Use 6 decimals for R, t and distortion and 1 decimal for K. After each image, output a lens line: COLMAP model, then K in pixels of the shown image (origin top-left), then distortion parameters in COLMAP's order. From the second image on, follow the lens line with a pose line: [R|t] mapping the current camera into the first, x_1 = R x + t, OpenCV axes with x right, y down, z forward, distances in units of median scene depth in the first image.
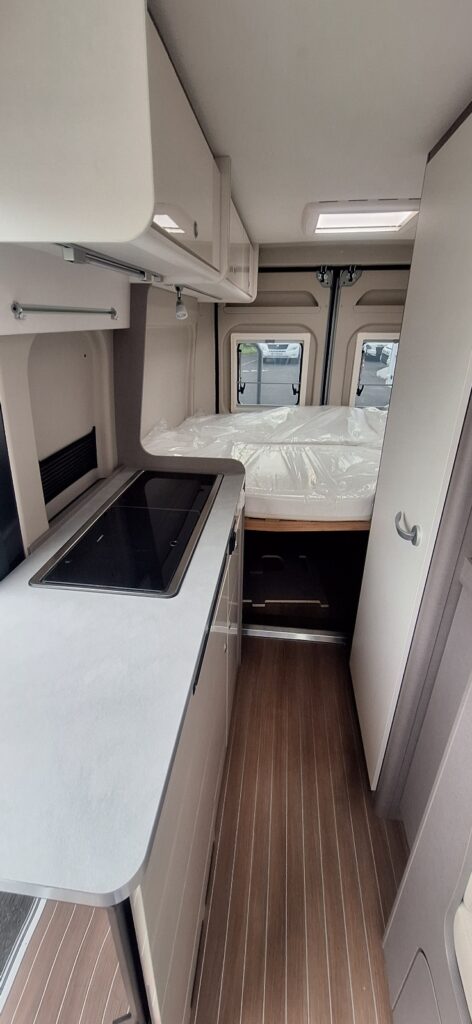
lens RADIAL K [[408.0, 0, 230.5], [0, 408.0, 498.3], [0, 0, 1]] dist [0.000192, 0.000093]
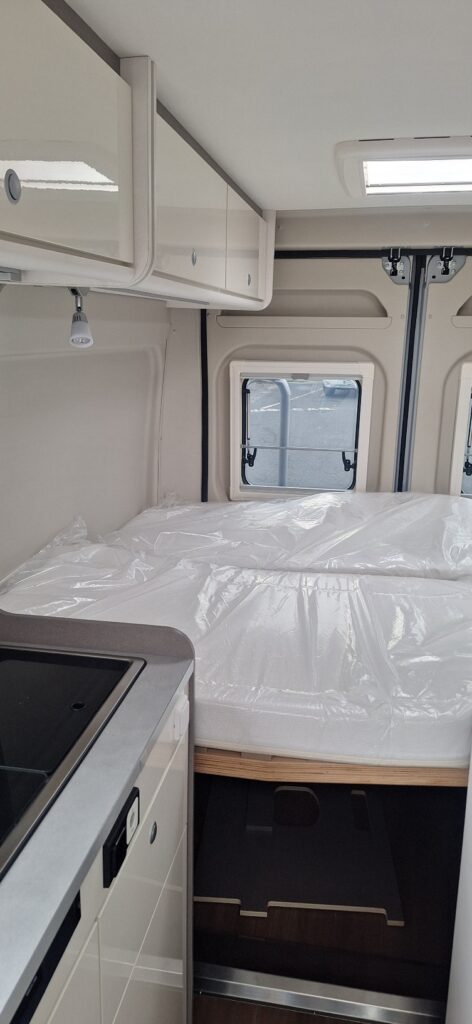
lens RADIAL K [[721.0, 0, 236.0], [0, 721.0, 512.0], [0, 0, 1]] dist [0.038235, -0.002305]
pose [[0.998838, 0.021998, -0.042889, 0.061190], [-0.028680, 0.986373, -0.162007, -0.048375], [0.038741, 0.163049, 0.985857, 0.075031]]
